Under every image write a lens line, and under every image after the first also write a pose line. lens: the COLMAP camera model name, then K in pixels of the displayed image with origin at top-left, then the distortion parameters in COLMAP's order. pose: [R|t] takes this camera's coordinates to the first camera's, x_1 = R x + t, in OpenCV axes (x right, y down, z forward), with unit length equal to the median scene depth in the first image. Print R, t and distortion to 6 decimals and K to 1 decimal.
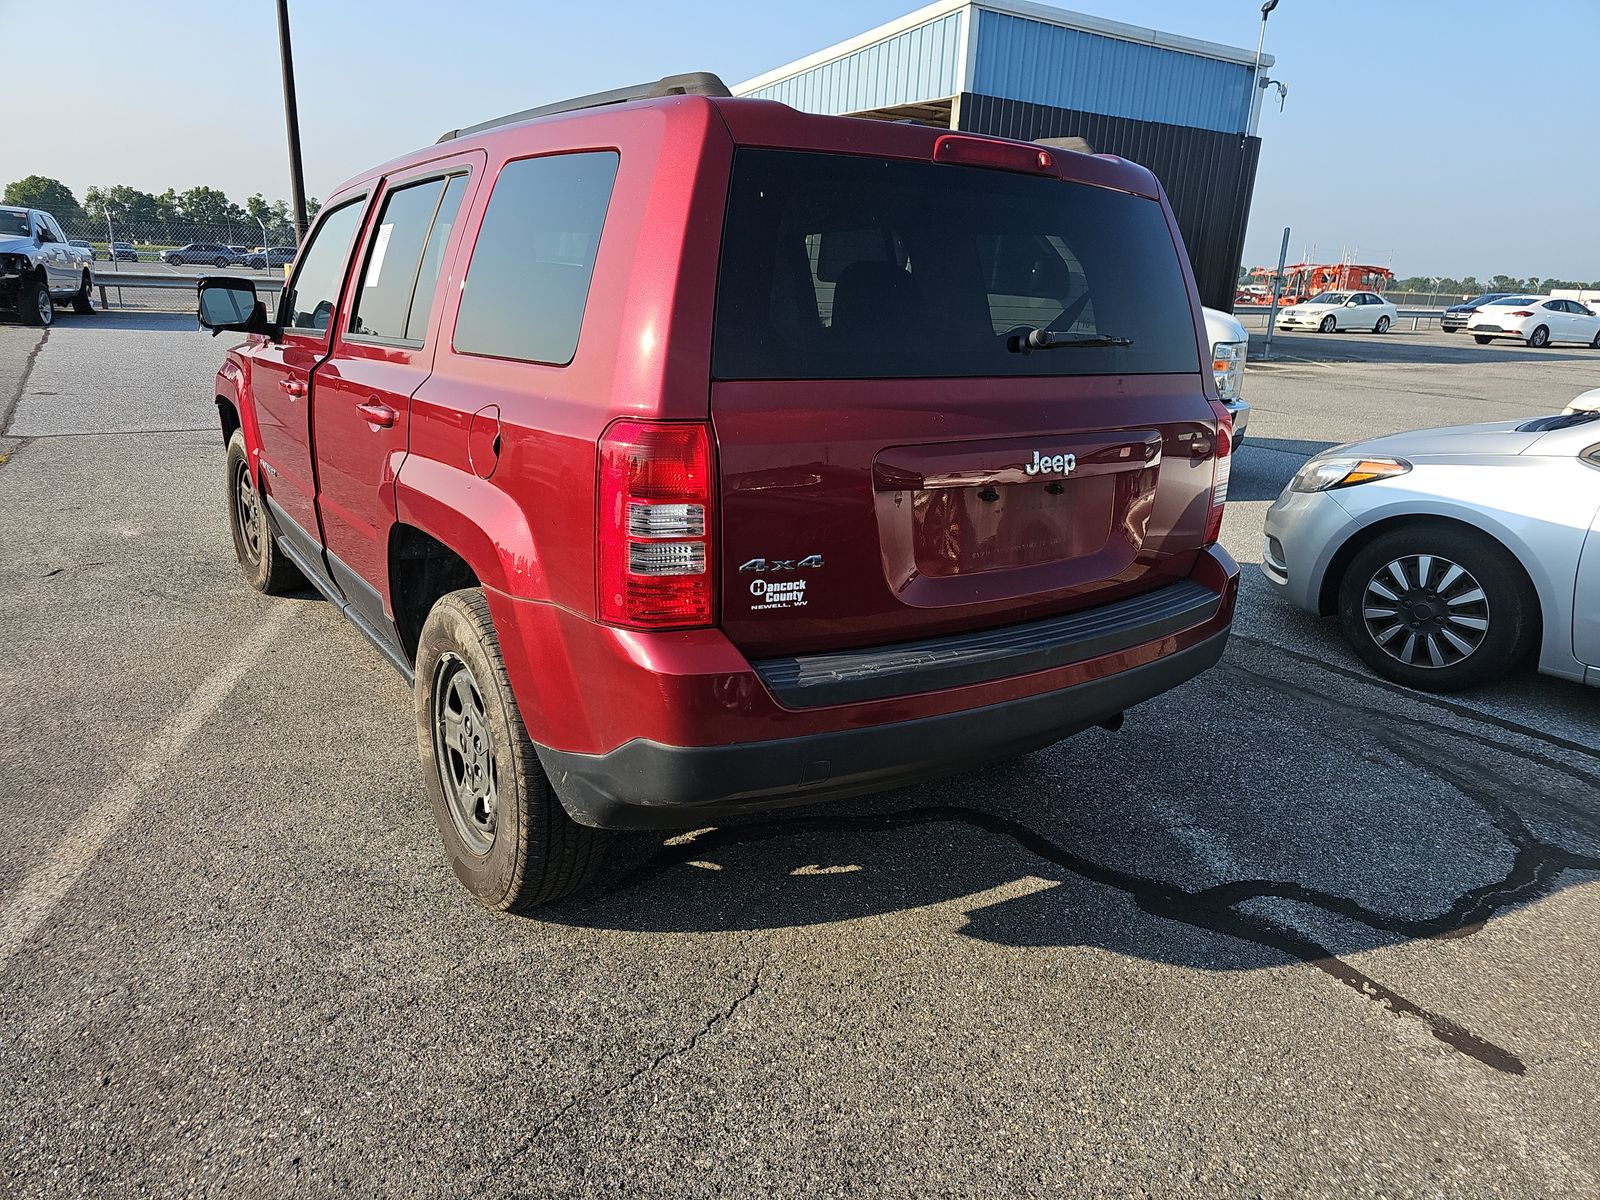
lens RADIAL K [[1101.5, 0, 809.7], [0, 1101.5, 569.5], [0, 0, 1]] dist [0.038405, -0.034267]
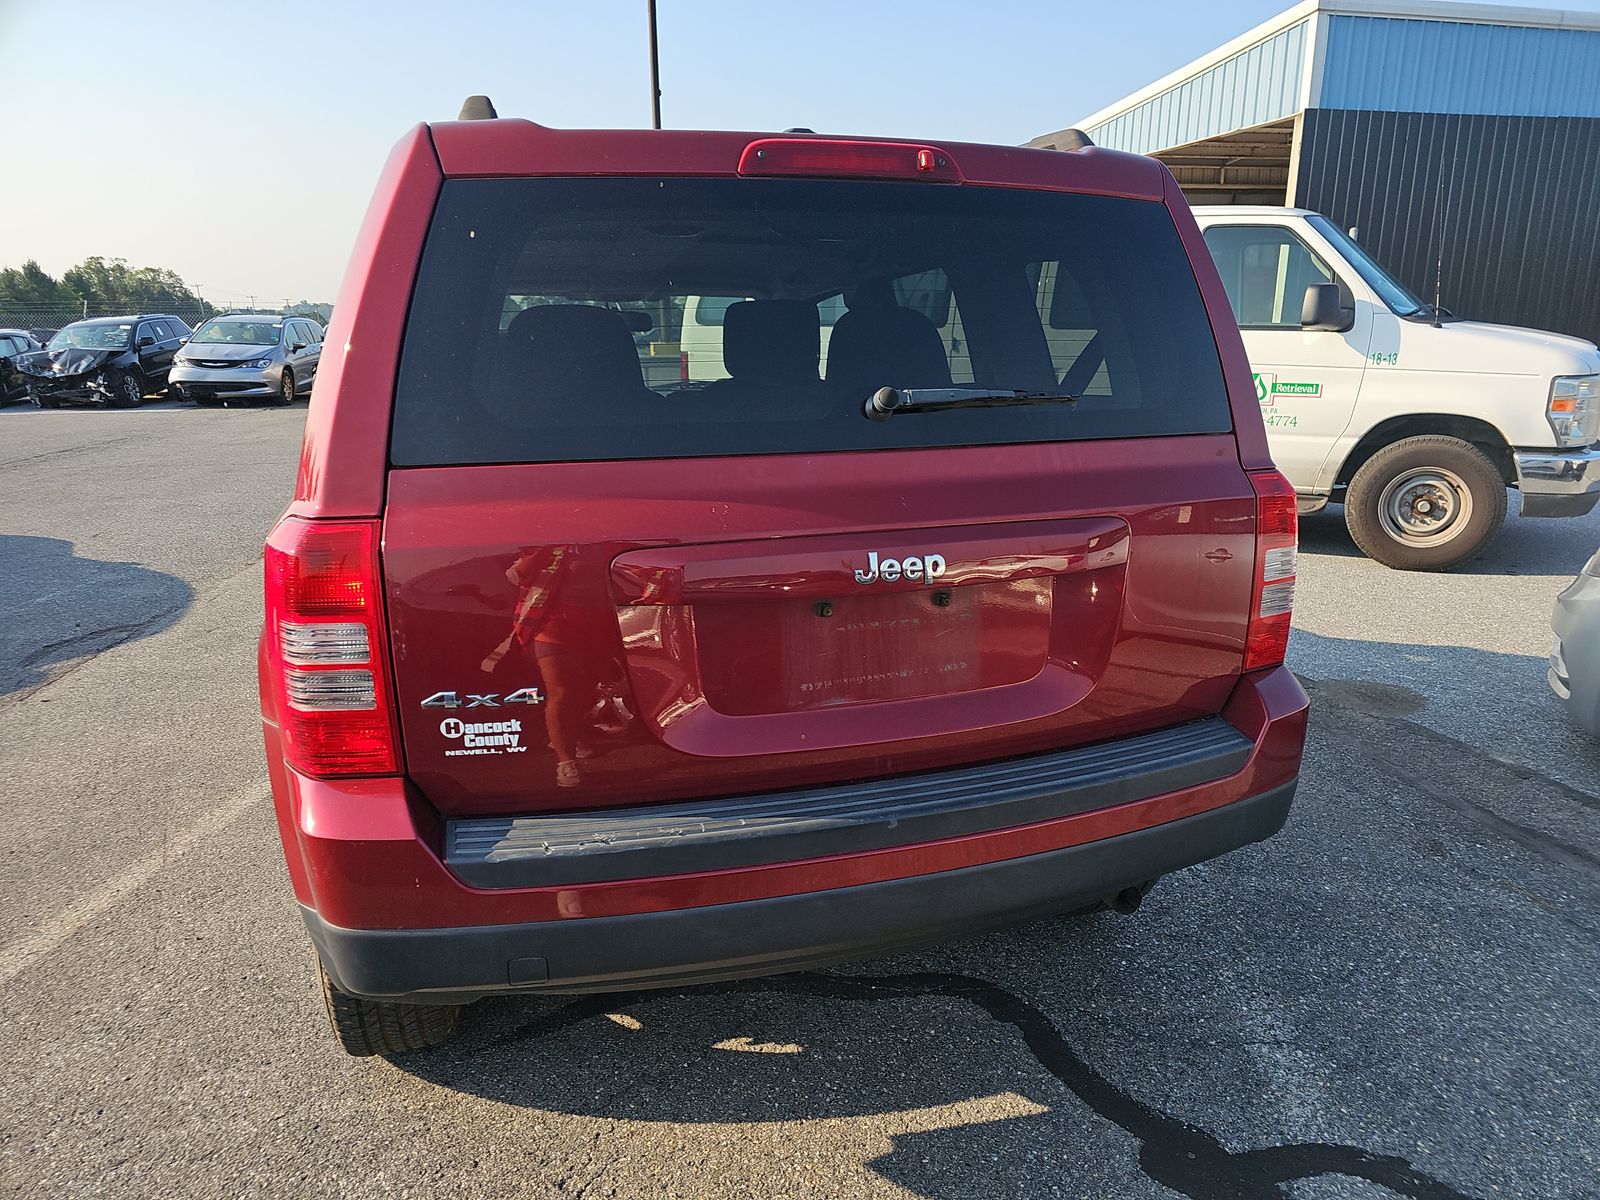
lens RADIAL K [[1101.5, 0, 805.9], [0, 1101.5, 596.8], [0, 0, 1]] dist [0.038405, -0.034267]
pose [[0.950859, 0.018093, -0.309096, 0.308228], [-0.025750, 0.999454, -0.020709, -0.047891], [0.308553, 0.027650, 0.950805, 0.226881]]
